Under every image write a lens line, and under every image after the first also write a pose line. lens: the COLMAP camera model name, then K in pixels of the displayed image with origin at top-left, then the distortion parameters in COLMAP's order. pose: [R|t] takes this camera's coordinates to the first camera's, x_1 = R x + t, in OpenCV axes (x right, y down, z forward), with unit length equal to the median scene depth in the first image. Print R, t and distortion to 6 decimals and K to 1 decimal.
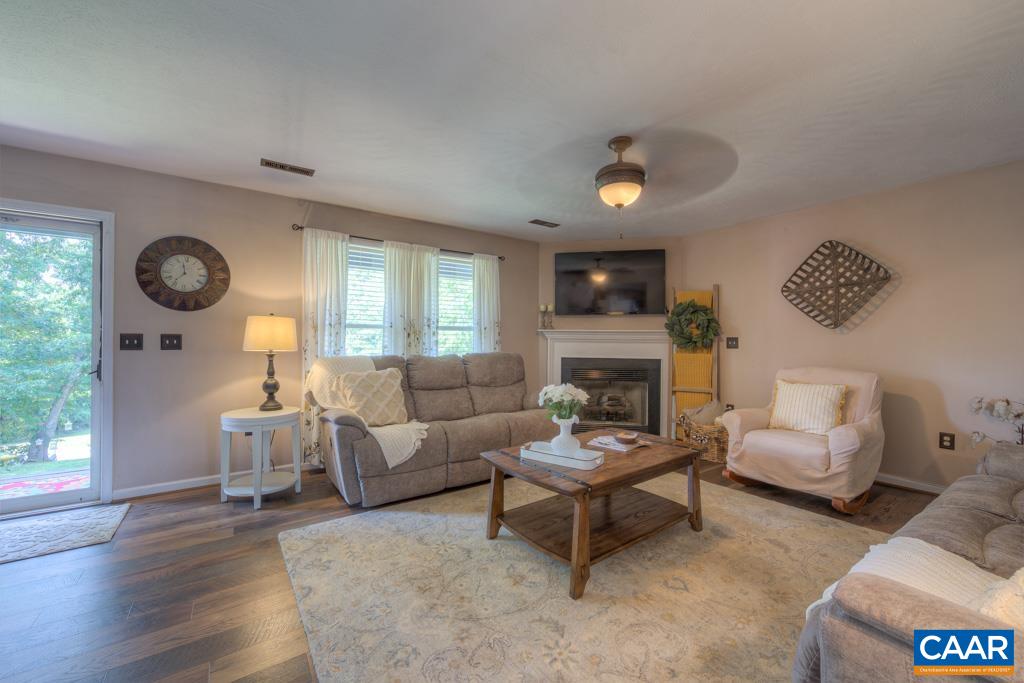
lens RADIAL K [[405.8, 0, 510.1], [0, 405.8, 342.7], [0, 0, 1]] dist [-0.006895, 0.000965]
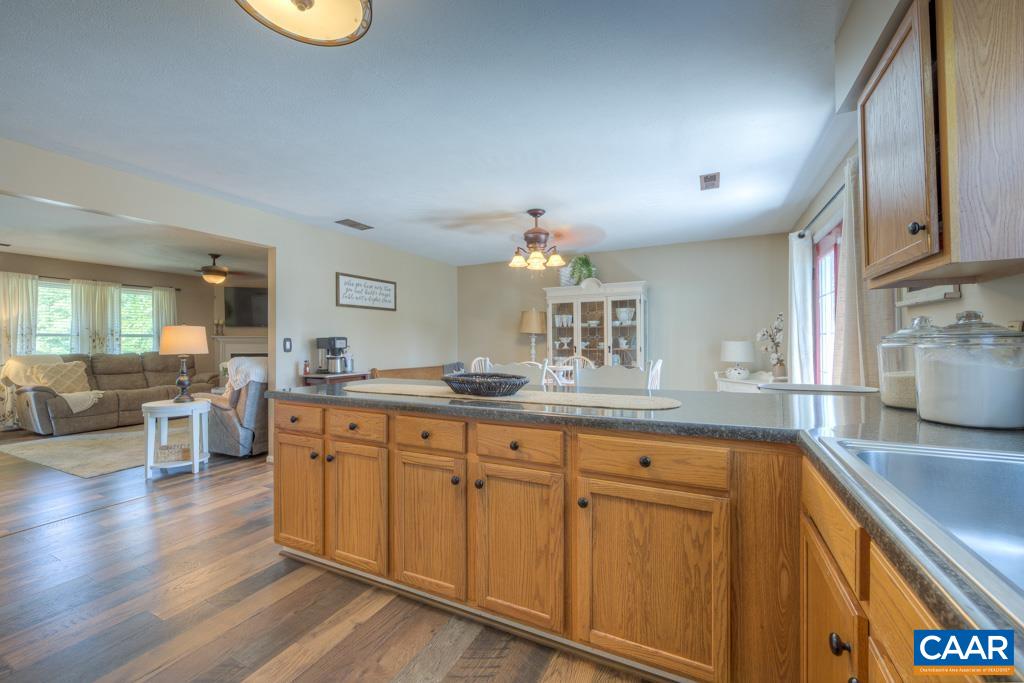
lens RADIAL K [[405.8, 0, 512.9], [0, 405.8, 344.7], [0, 0, 1]] dist [-0.006895, 0.000965]
pose [[0.873330, -0.007779, 0.487066, 0.442876], [0.002925, 0.999938, 0.010726, -0.016588], [-0.487120, -0.007942, 0.873299, -1.253557]]
